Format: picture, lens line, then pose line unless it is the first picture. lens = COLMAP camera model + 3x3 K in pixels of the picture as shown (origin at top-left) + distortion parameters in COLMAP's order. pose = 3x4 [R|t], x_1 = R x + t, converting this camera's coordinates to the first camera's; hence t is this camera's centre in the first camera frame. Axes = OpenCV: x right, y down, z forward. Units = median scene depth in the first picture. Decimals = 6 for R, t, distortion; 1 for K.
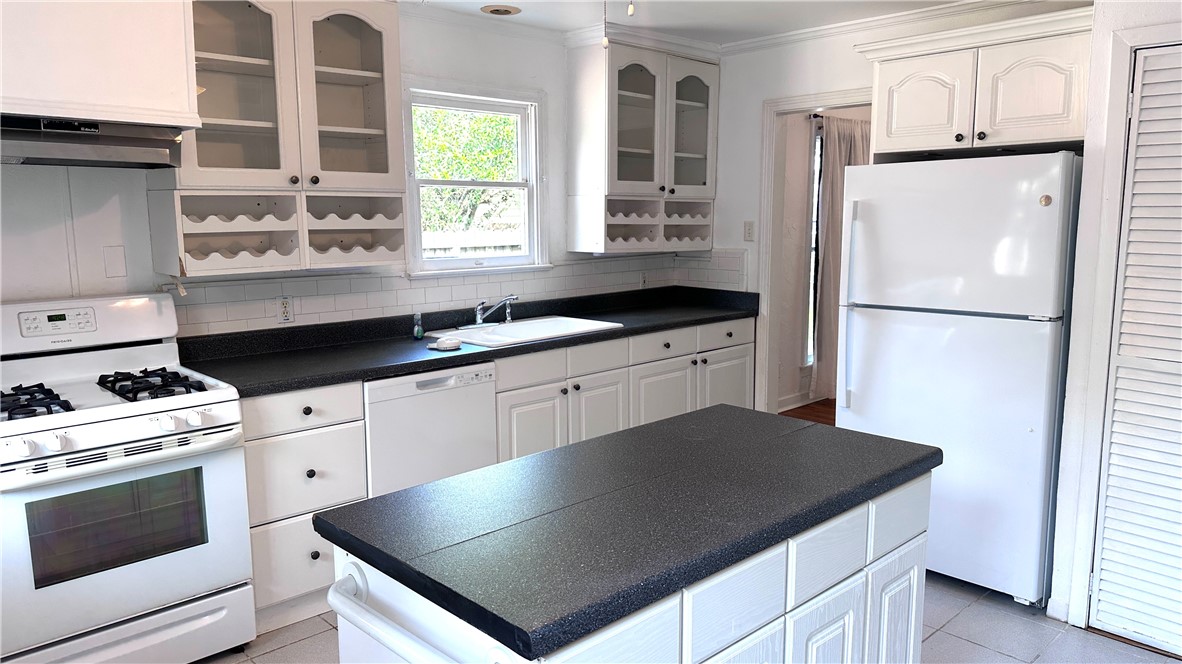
lens RADIAL K [[835.4, 0, 592.8], [0, 835.4, 334.9], [0, 0, 1]] dist [0.092947, -0.016259]
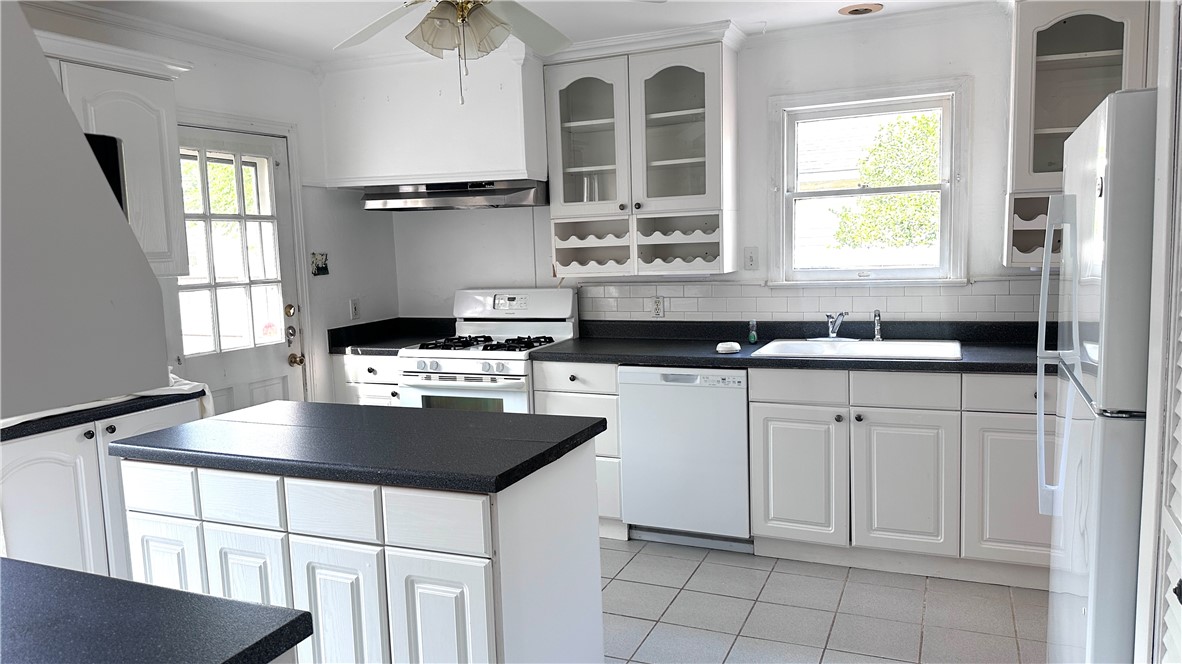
lens RADIAL K [[835.4, 0, 589.8], [0, 835.4, 329.9], [0, 0, 1]] dist [0.092947, -0.016259]
pose [[0.377323, 0.097360, -0.920950, 0.792497], [-0.101599, 0.992808, 0.063330, -0.066514], [0.920492, 0.069671, 0.384501, 0.436695]]
